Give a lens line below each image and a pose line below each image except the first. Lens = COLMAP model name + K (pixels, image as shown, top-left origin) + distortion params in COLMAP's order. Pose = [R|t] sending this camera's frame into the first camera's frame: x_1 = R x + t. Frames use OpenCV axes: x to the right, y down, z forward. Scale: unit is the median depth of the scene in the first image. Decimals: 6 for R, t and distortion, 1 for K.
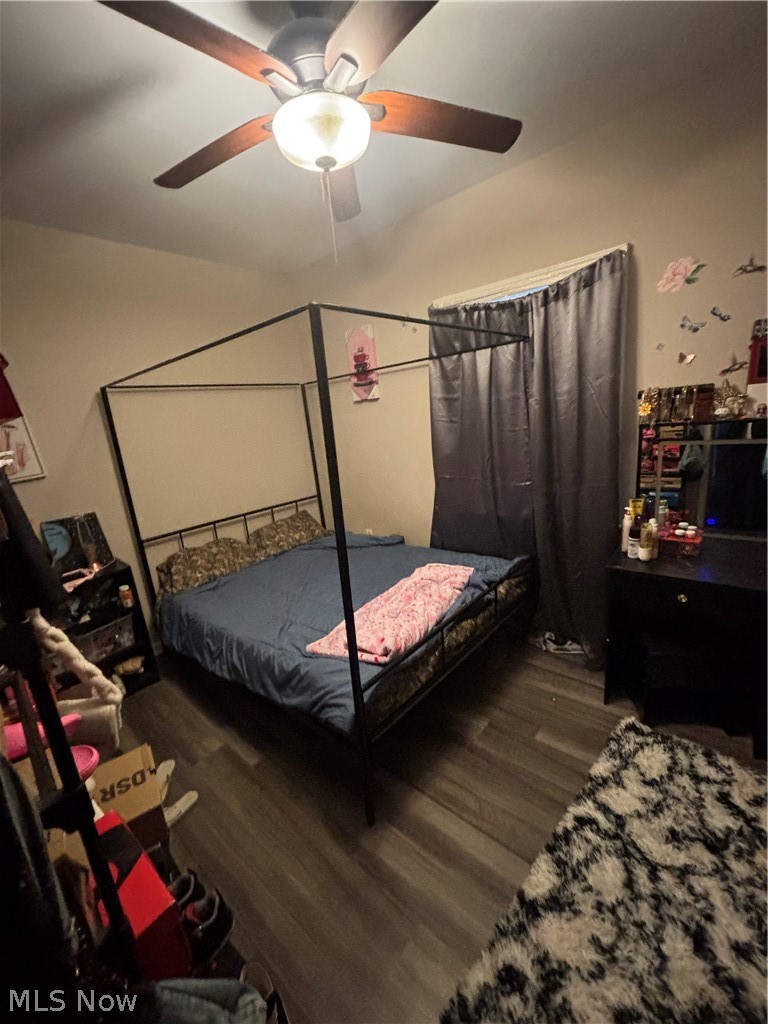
lens RADIAL K [[411.4, 0, 385.3], [0, 411.4, 508.3], [0, 0, 1]] dist [0.002105, 0.000170]
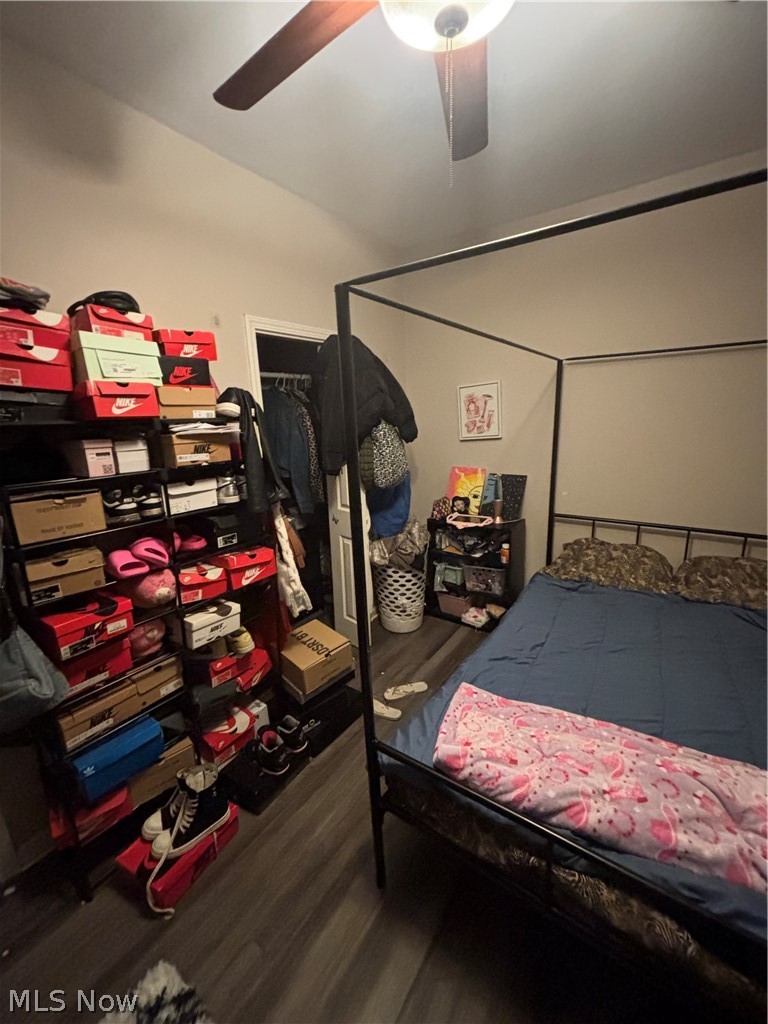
lens RADIAL K [[411.4, 0, 386.0], [0, 411.4, 511.7], [0, 0, 1]] dist [0.002105, 0.000170]
pose [[0.096463, 0.306717, -0.946900, 0.325595], [-0.202879, 0.937424, 0.282979, -0.129055], [0.974441, 0.164809, 0.152653, 0.441382]]
